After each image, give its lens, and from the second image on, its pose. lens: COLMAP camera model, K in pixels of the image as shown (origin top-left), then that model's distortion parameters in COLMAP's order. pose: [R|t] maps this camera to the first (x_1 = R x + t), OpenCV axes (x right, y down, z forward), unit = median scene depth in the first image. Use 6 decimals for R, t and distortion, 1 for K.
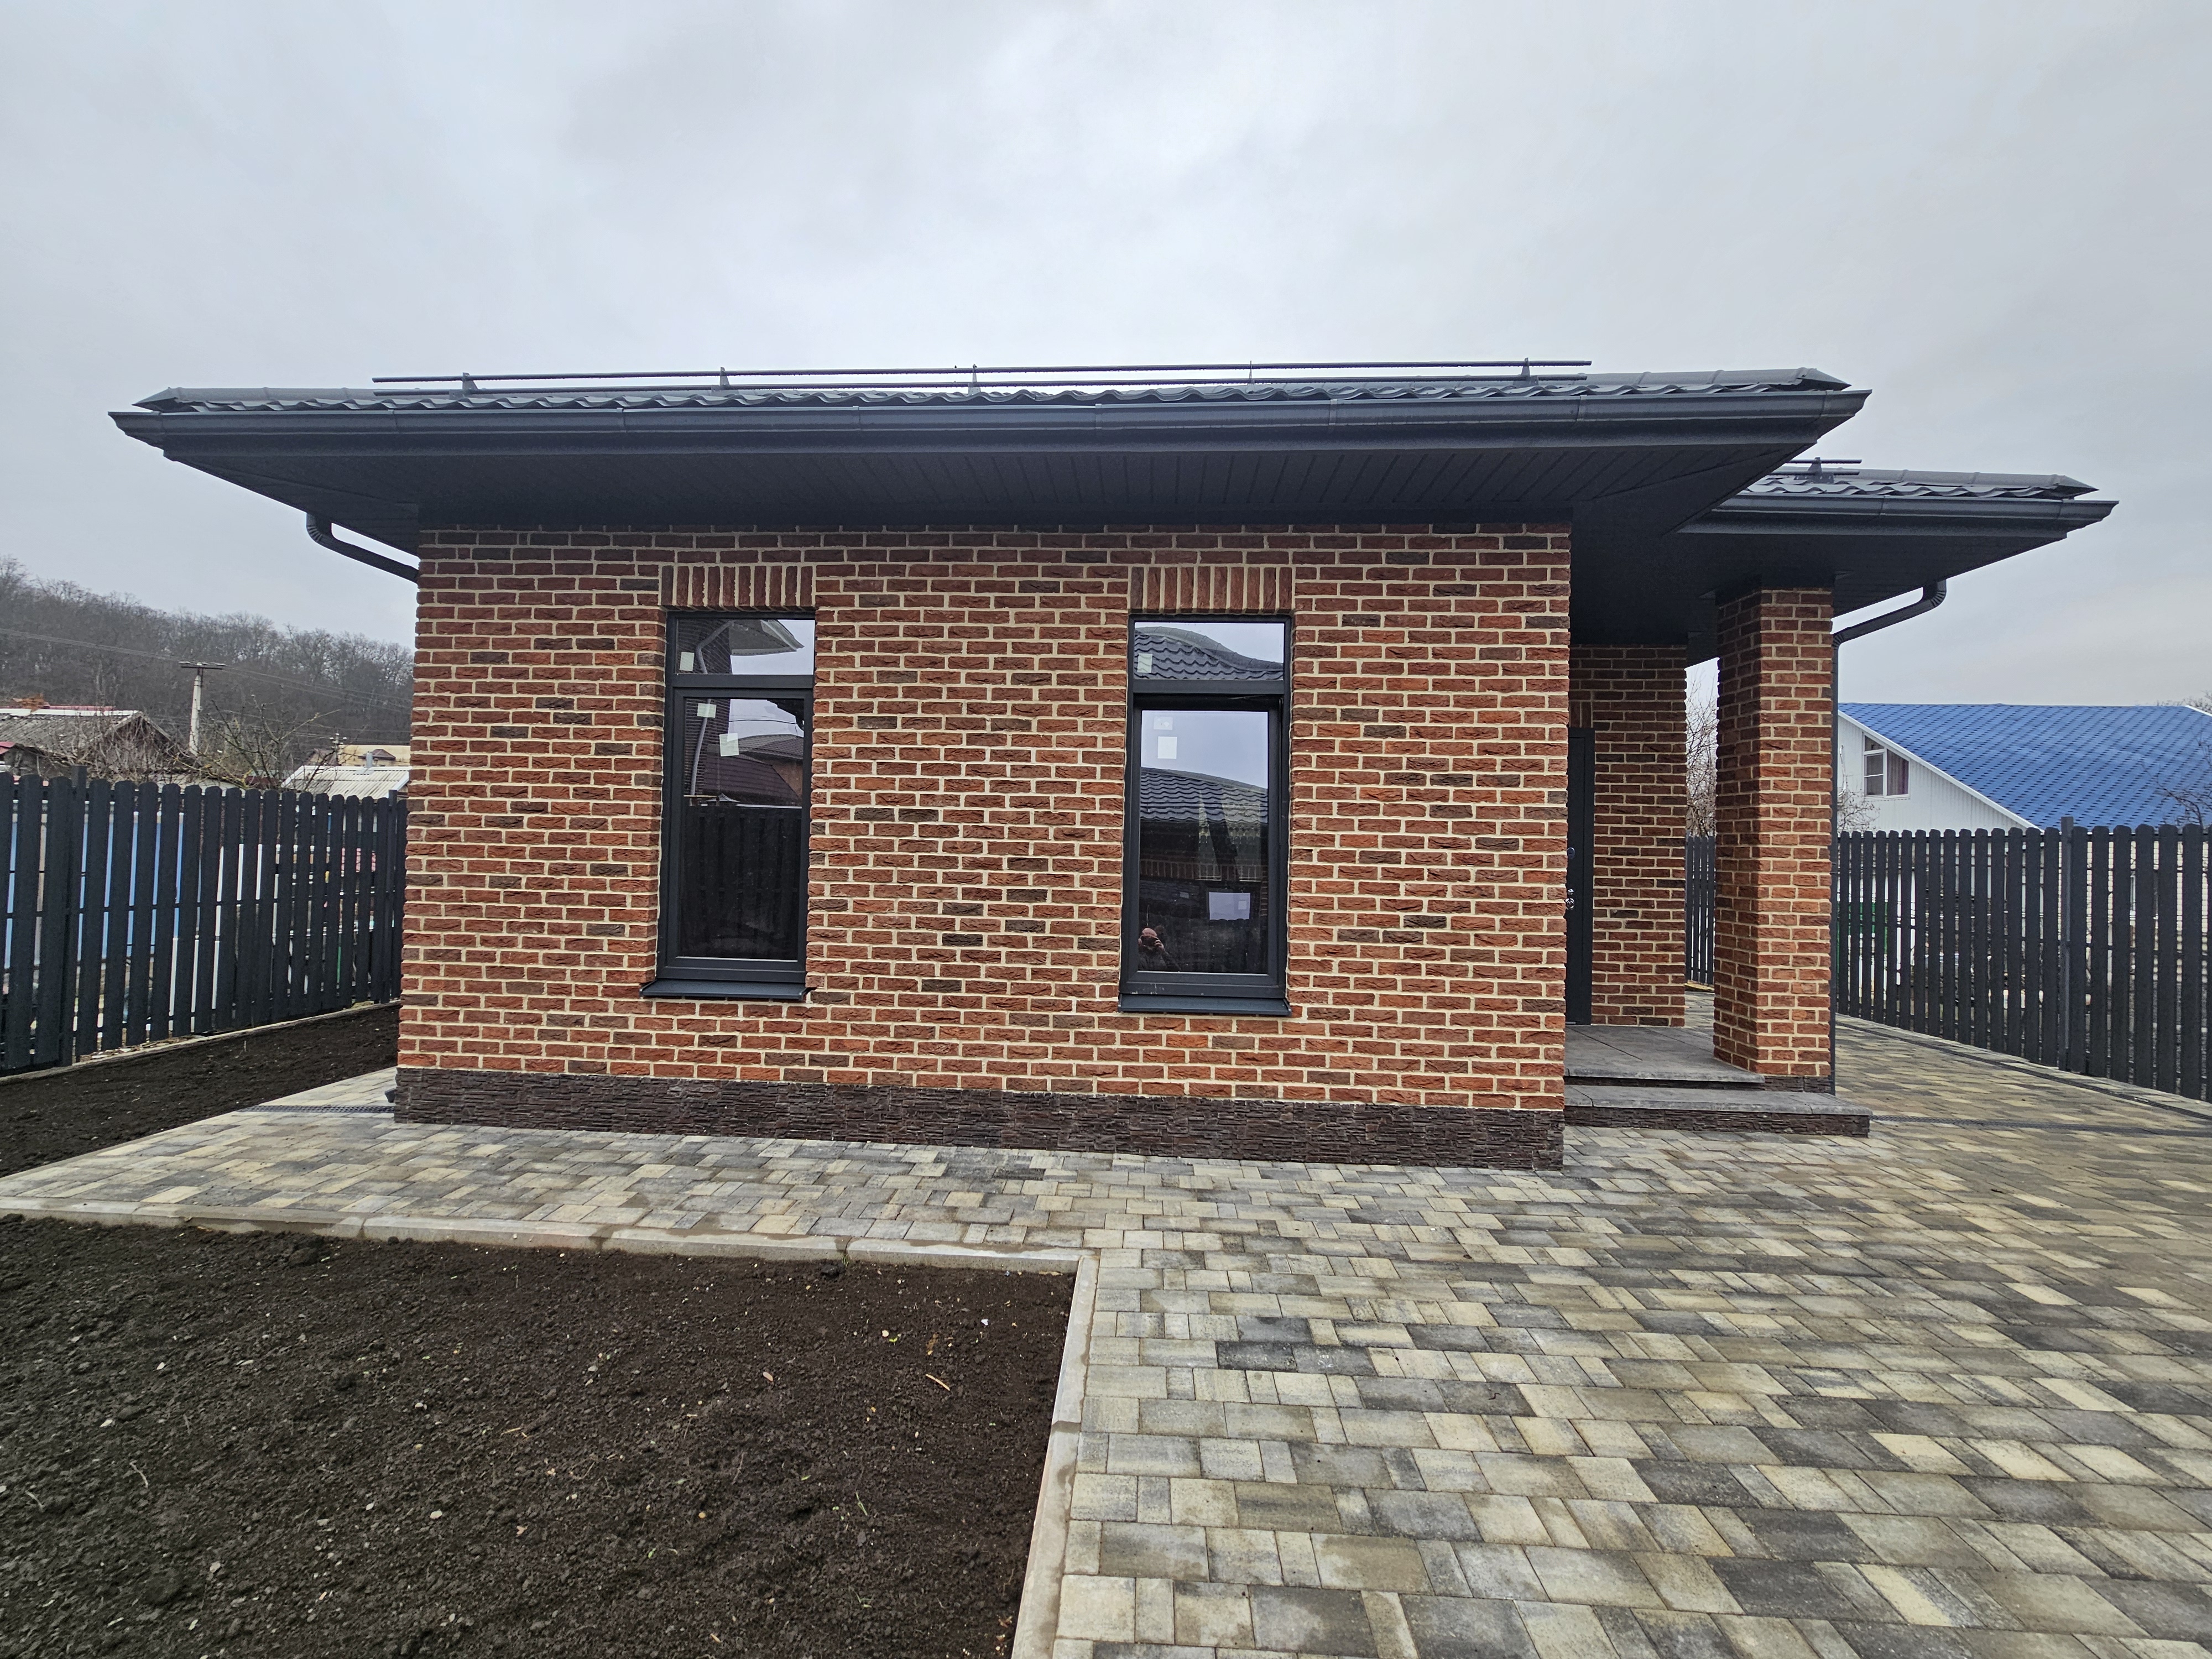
lens RADIAL K [[901.6, 0, 1099.7], [0, 901.6, 827.0], [0, 0, 1]] dist [-0.000635, -0.000190]
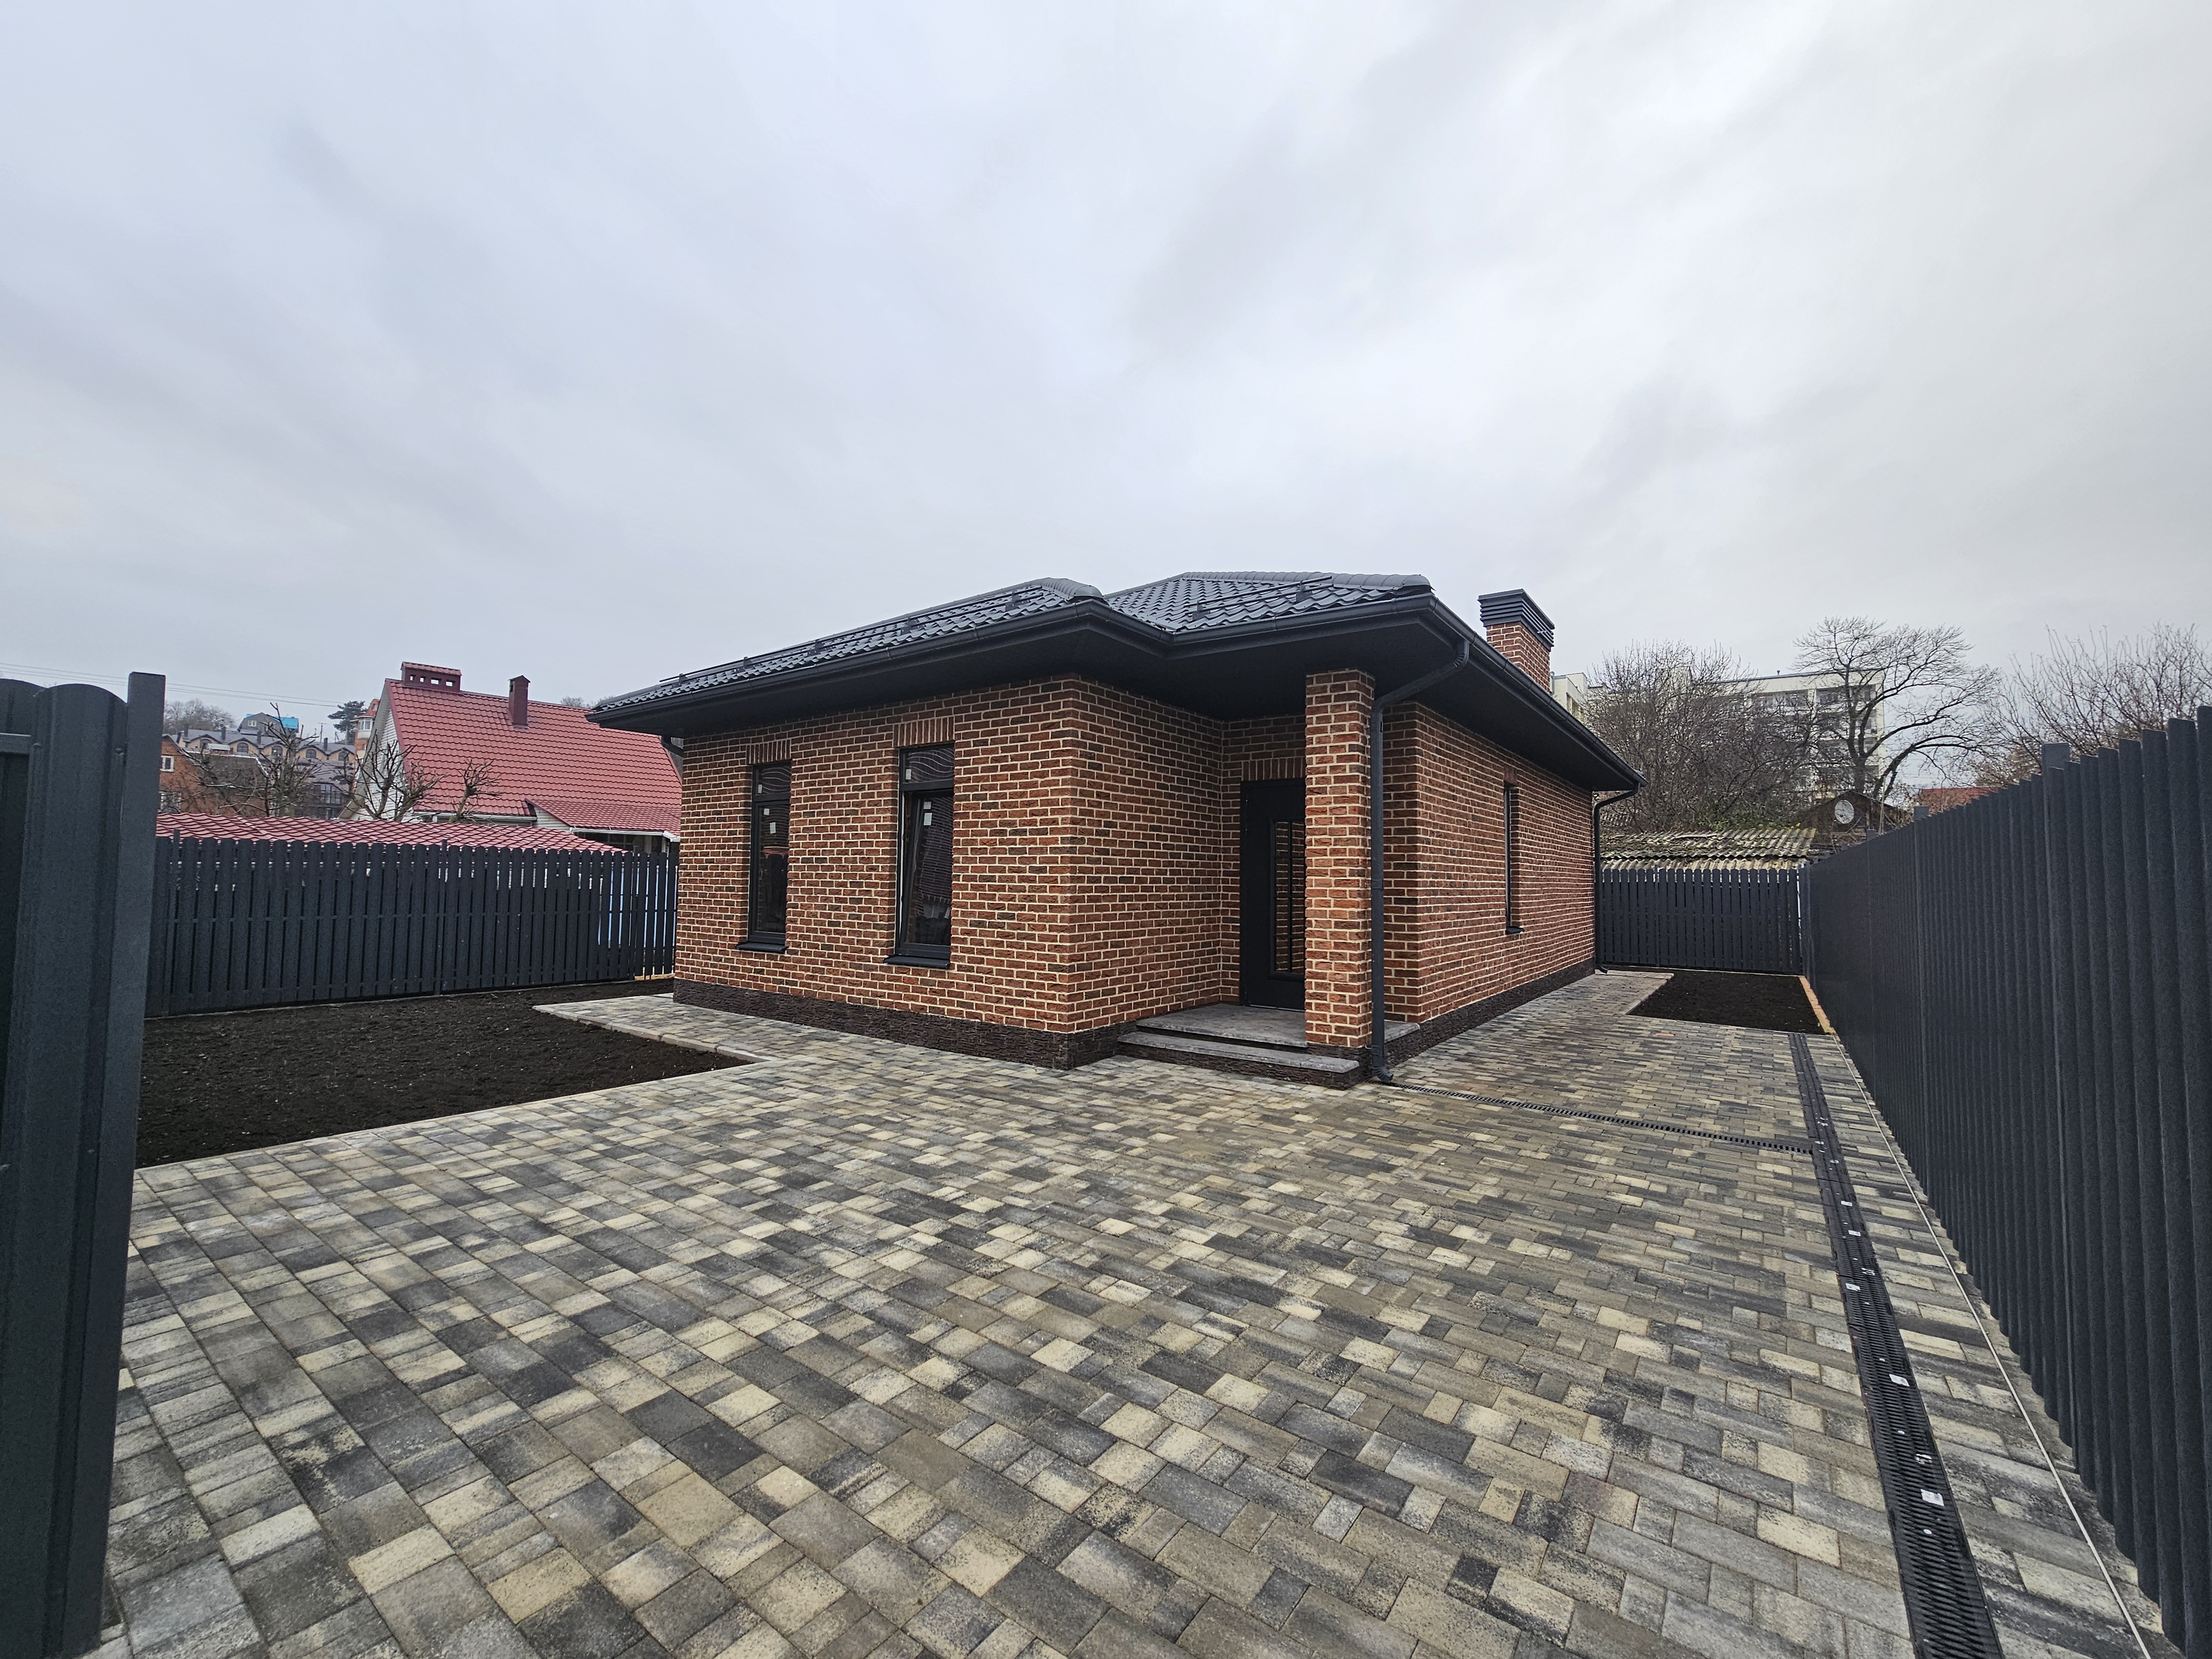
lens RADIAL K [[901.6, 0, 1099.7], [0, 901.6, 827.0], [0, 0, 1]] dist [-0.000635, -0.000190]
pose [[0.835087, -0.044010, -0.548355, 1.438108], [0.019192, 0.998519, -0.050912, 0.026994], [0.549783, 0.031992, 0.834695, -0.326632]]
